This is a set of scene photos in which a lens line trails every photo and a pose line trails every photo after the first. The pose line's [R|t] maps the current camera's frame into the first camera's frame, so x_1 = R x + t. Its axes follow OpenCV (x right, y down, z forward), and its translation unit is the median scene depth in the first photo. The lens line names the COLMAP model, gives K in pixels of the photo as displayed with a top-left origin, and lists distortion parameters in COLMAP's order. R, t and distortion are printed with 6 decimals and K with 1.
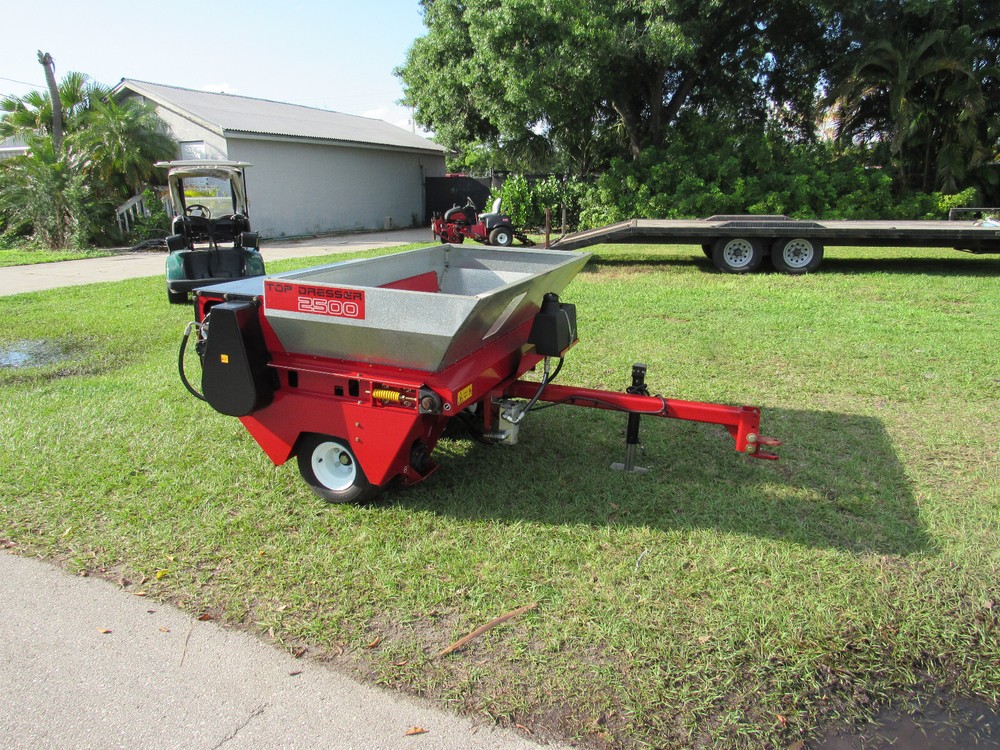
lens RADIAL K [[713.9, 0, 496.2], [0, 713.9, 369.8], [0, 0, 1]] dist [-0.026971, -0.000550]
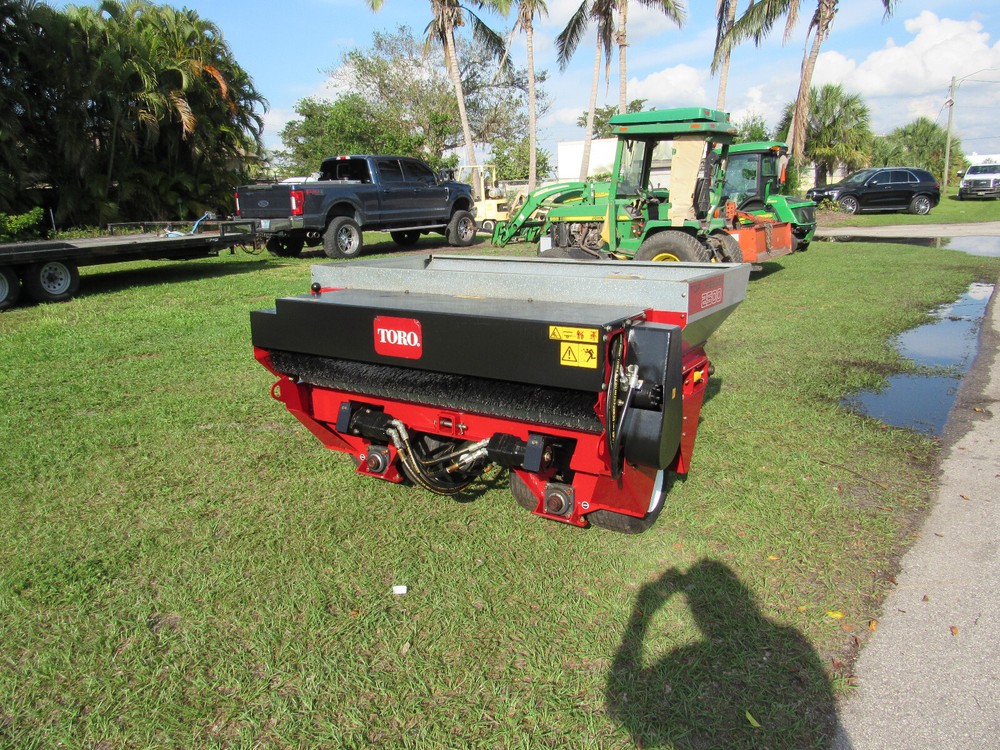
lens RADIAL K [[713.9, 0, 496.2], [0, 713.9, 369.8], [0, 0, 1]] dist [-0.026971, -0.000550]
pose [[0.170168, -0.225502, 0.959266, -0.220650], [0.258768, 0.949527, 0.177309, -0.043469], [-0.950832, 0.218055, 0.219932, 0.192246]]
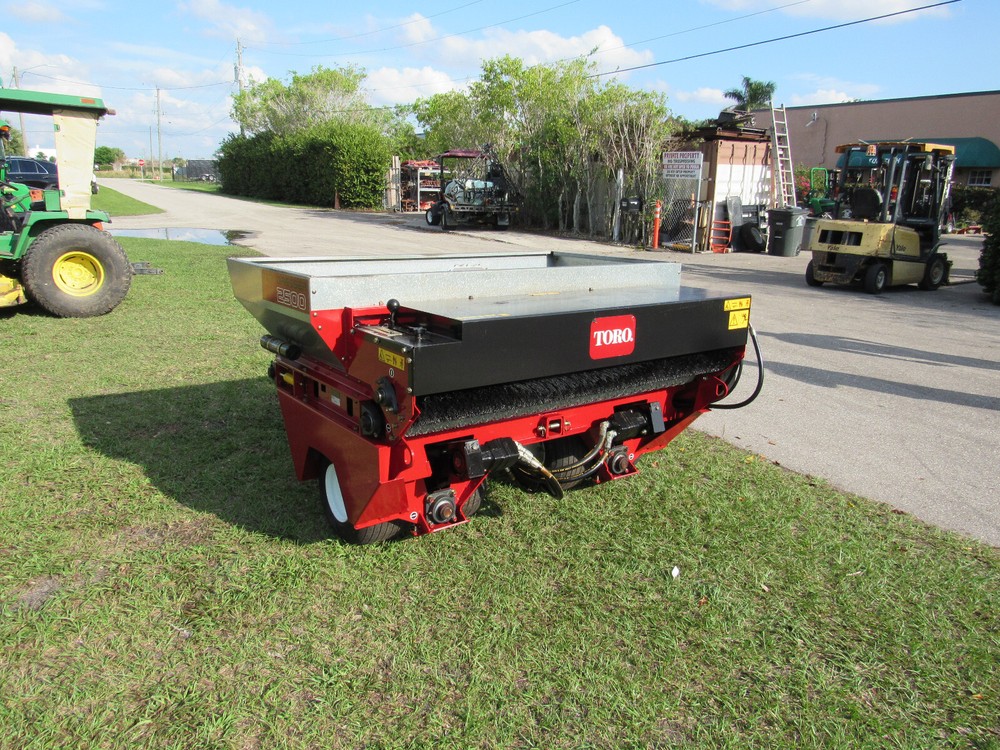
lens RADIAL K [[713.9, 0, 496.2], [0, 713.9, 369.8], [0, 0, 1]] dist [-0.026971, -0.000550]
pose [[-0.858452, -0.144522, 0.492111, -0.123133], [0.090825, 0.901481, 0.423182, -0.090056], [-0.504788, 0.407978, -0.760752, 0.384015]]
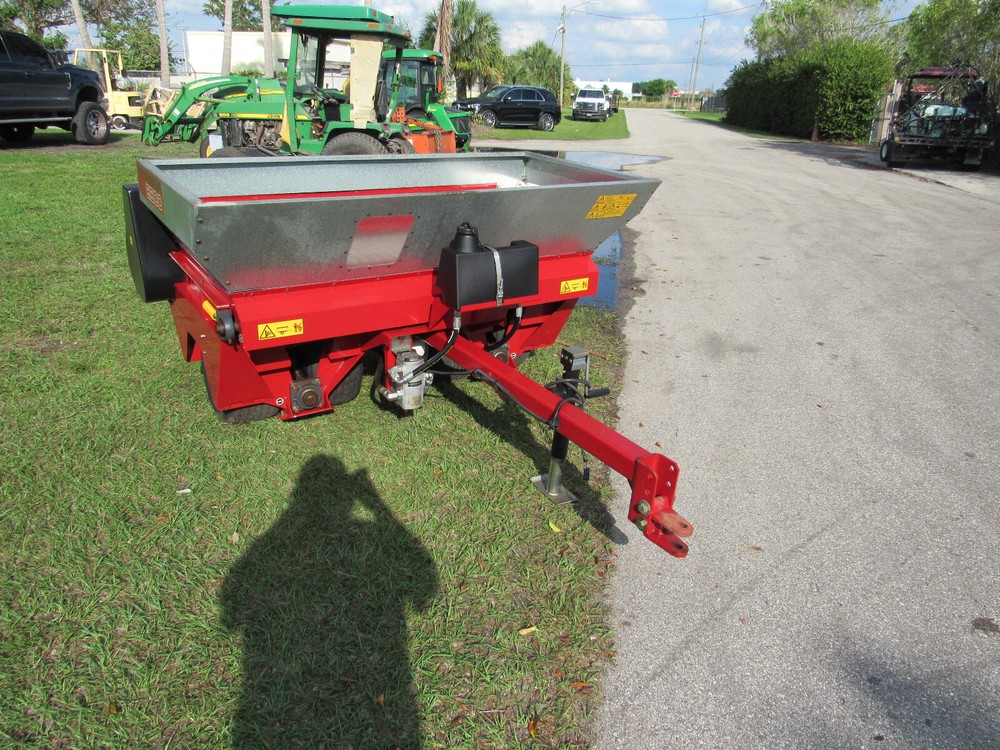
lens RADIAL K [[715.0, 0, 495.6], [0, 715.0, 372.7], [0, 0, 1]] dist [-0.029485, -0.002564]
pose [[-0.300513, -0.336473, 0.892456, -0.231112], [0.189719, 0.895921, 0.401663, -0.046698], [-0.934719, 0.290020, -0.205400, 0.222764]]
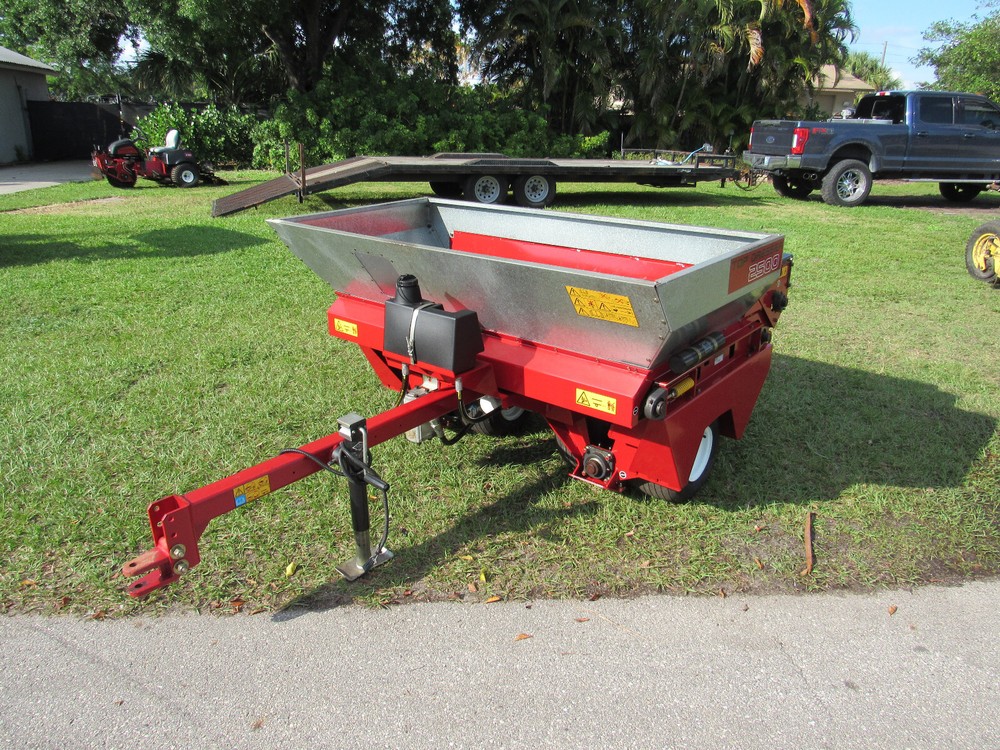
lens RADIAL K [[713.9, 0, 496.2], [0, 713.9, 369.8], [0, 0, 1]] dist [-0.026971, -0.000550]
pose [[0.849449, -0.139723, 0.508837, -0.146807], [0.095090, 0.989052, 0.112845, -0.010291], [-0.519033, -0.047471, 0.853435, 0.042186]]
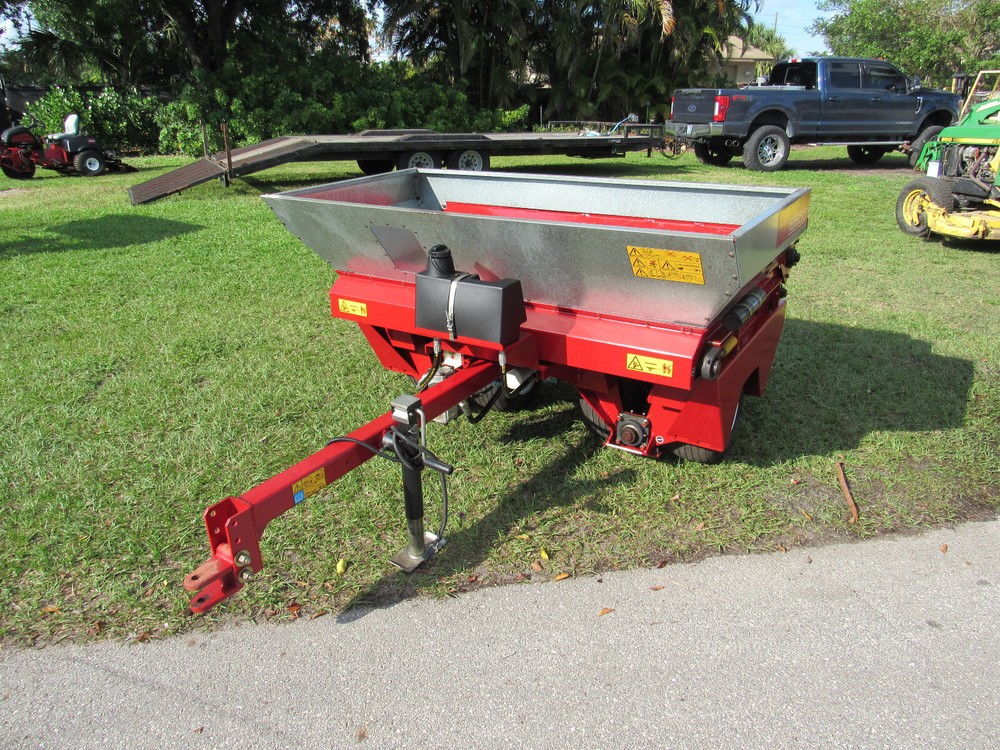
lens RADIAL K [[713.9, 0, 496.2], [0, 713.9, 369.8], [0, 0, 1]] dist [-0.026971, -0.000550]
pose [[0.775573, -0.206920, 0.596381, -0.164956], [0.142703, 0.977764, 0.153664, -0.010869], [-0.614917, -0.034072, 0.787856, 0.062672]]
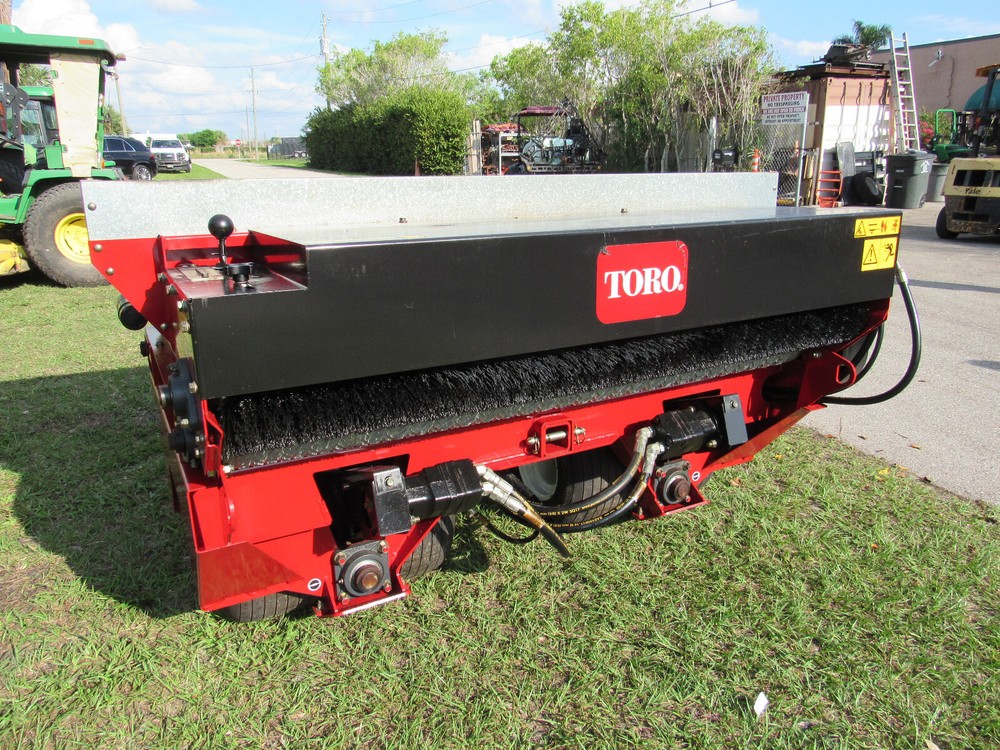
lens RADIAL K [[707.8, 0, 499.1], [0, 707.8, 367.4], [0, 0, 1]] dist [-0.021382, -0.001232]
pose [[-0.789664, -0.160949, 0.592053, -0.104648], [0.150321, 0.884815, 0.441029, -0.058264], [-0.594840, 0.437263, -0.674512, 0.319626]]
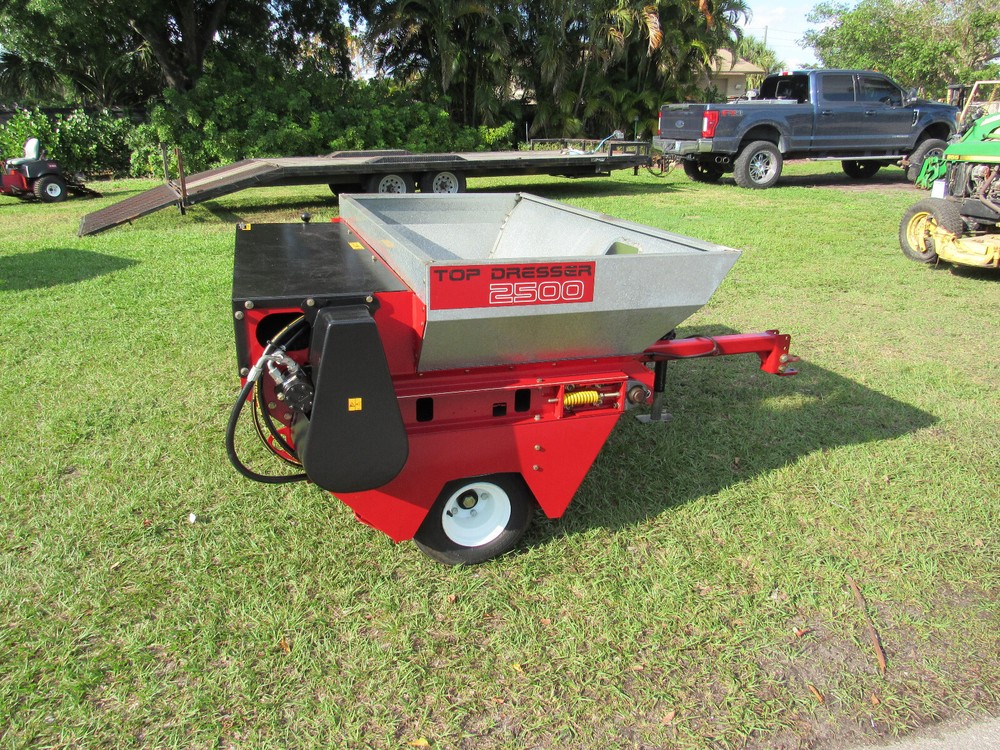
lens RADIAL K [[711.4, 0, 496.3], [0, 711.4, 370.9], [0, 0, 1]] dist [-0.027489, -0.001416]
pose [[0.770943, -0.206935, 0.602349, -0.122580], [0.154837, 0.978268, 0.137906, -0.020152], [-0.617796, -0.013052, 0.786230, 0.085964]]
